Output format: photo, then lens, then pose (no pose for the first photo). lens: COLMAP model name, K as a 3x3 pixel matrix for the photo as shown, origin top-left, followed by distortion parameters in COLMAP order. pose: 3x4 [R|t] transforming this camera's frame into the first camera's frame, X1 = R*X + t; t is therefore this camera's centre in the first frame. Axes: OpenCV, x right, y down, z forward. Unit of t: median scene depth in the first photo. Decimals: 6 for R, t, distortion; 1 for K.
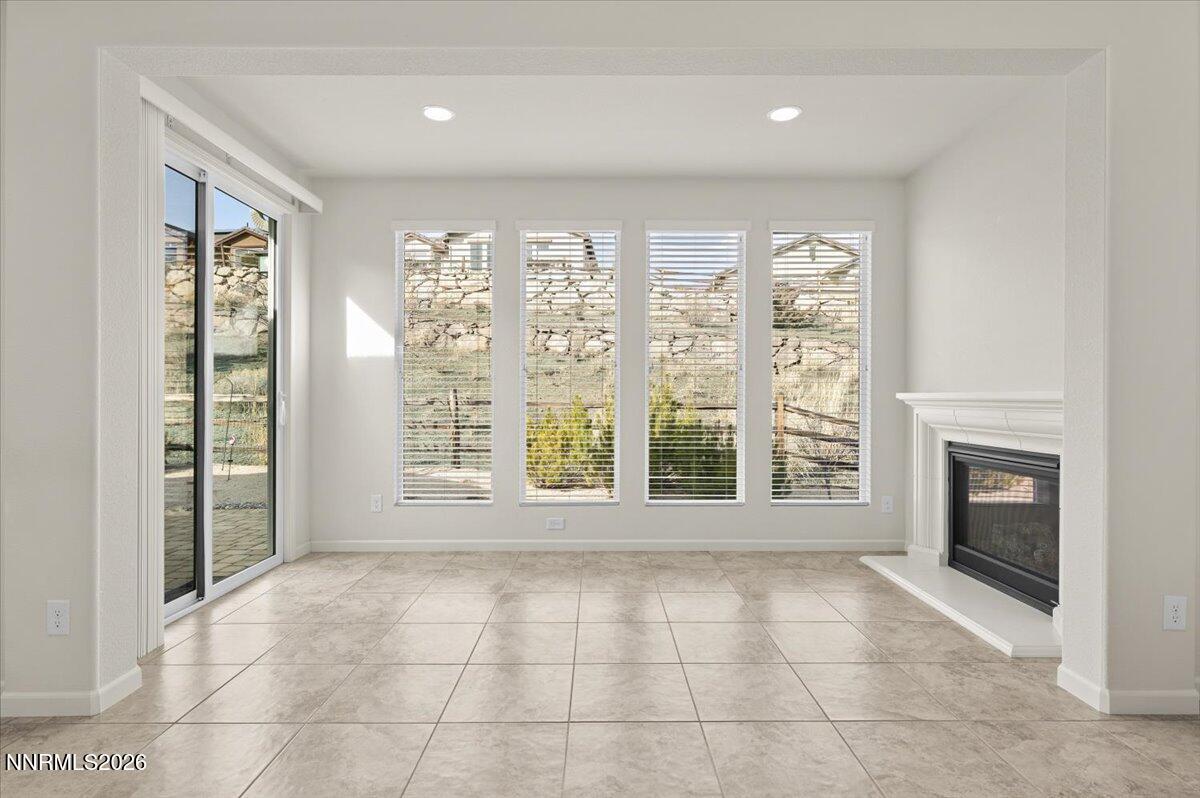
lens RADIAL K [[596.1, 0, 603.3], [0, 596.1, 392.1], [0, 0, 1]] dist [-0.001238, -0.001094]
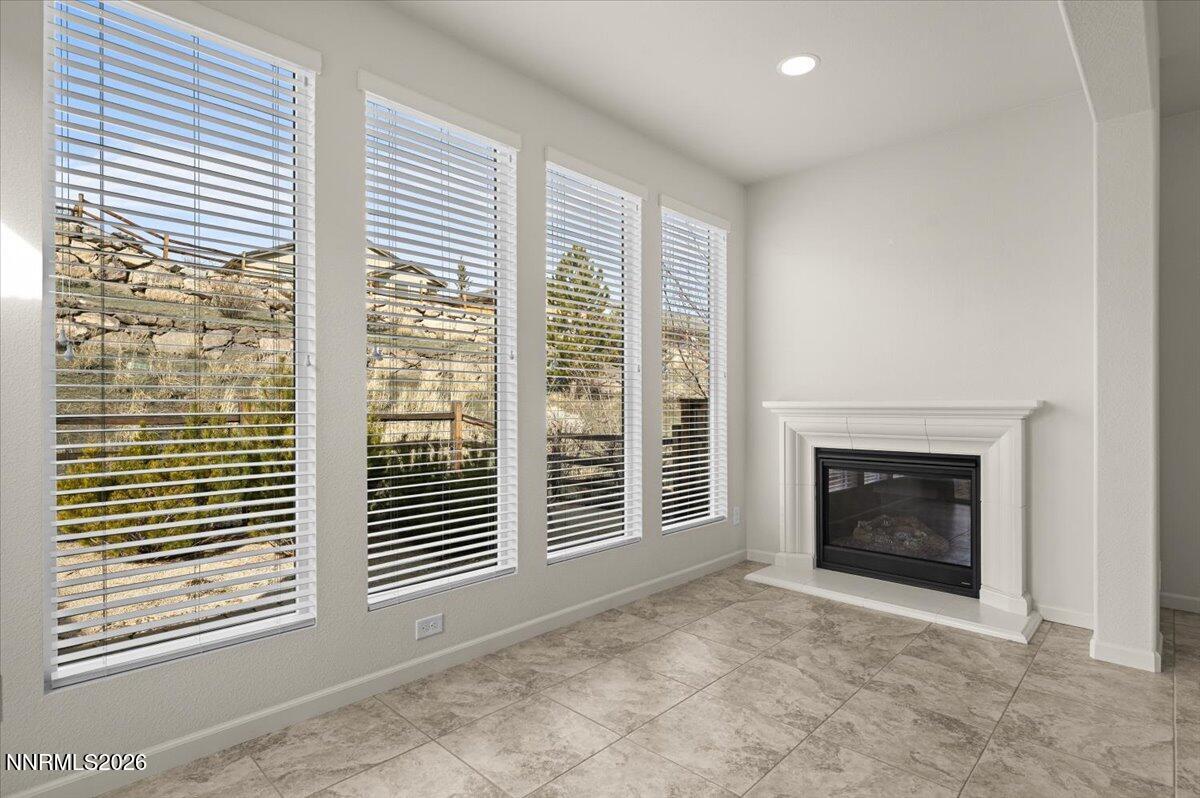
lens RADIAL K [[596.1, 0, 601.6], [0, 596.1, 407.8], [0, 0, 1]] dist [-0.001238, -0.001094]
pose [[0.692935, -0.004263, 0.720987, -0.414000], [-0.003928, 0.999945, 0.009688, 0.003945], [-0.720989, -0.009545, 0.692881, 0.529492]]
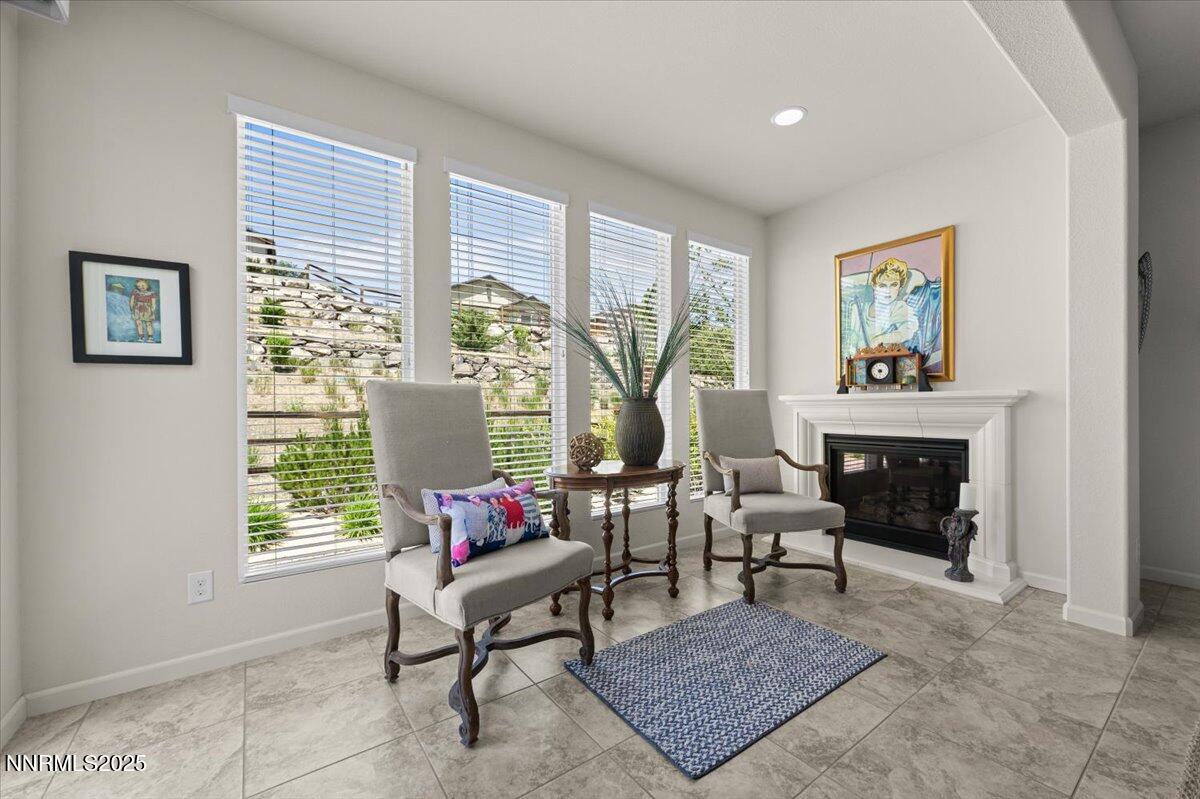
lens RADIAL K [[478.7, 0, 600.9], [0, 478.7, 407.6], [0, 0, 1]] dist [-0.001618, 0.000512]
pose [[0.810656, -0.008034, 0.585467, -0.366892], [0.004421, 0.999961, 0.007601, 0.017733], [-0.585506, -0.003573, 0.810660, 0.449134]]
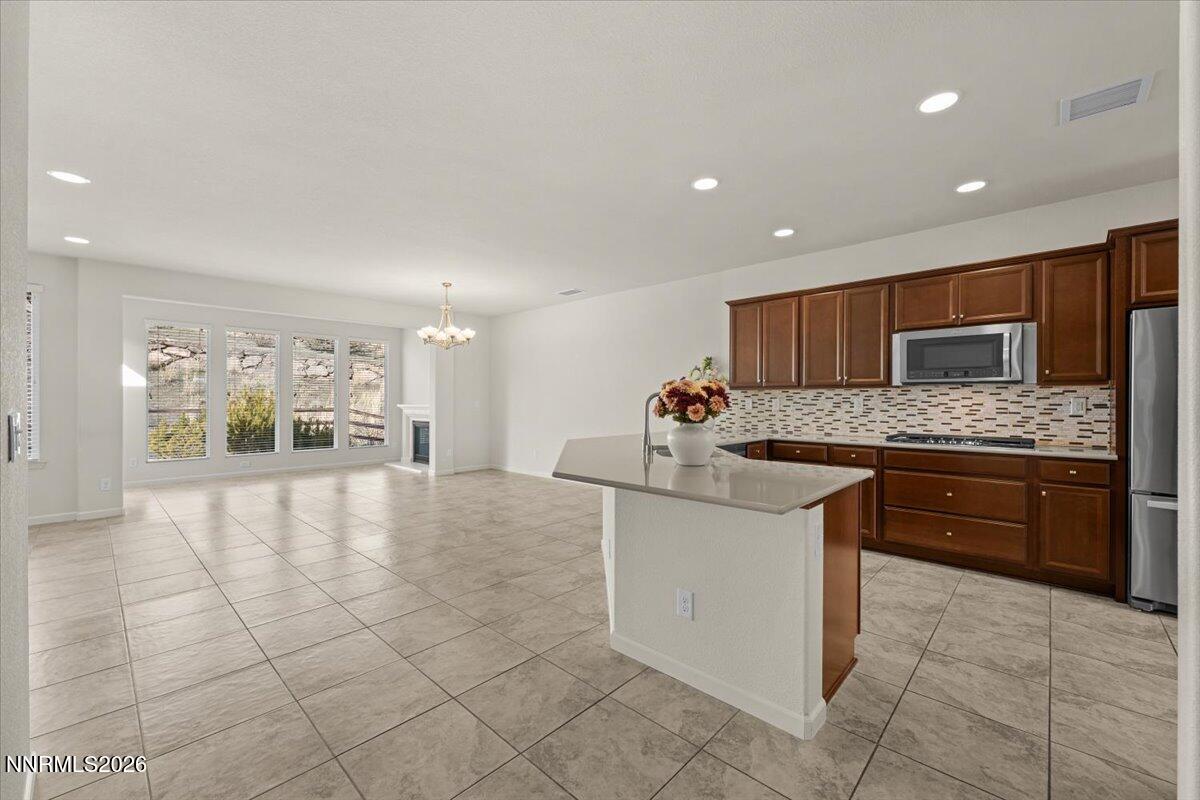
lens RADIAL K [[478.7, 0, 601.2], [0, 478.7, 398.6], [0, 0, 1]] dist [-0.001618, 0.000512]
pose [[0.691697, -0.000480, 0.722187, -0.450497], [-0.003365, 0.999987, 0.003888, -0.036232], [-0.722180, -0.005120, 0.691687, -1.195230]]
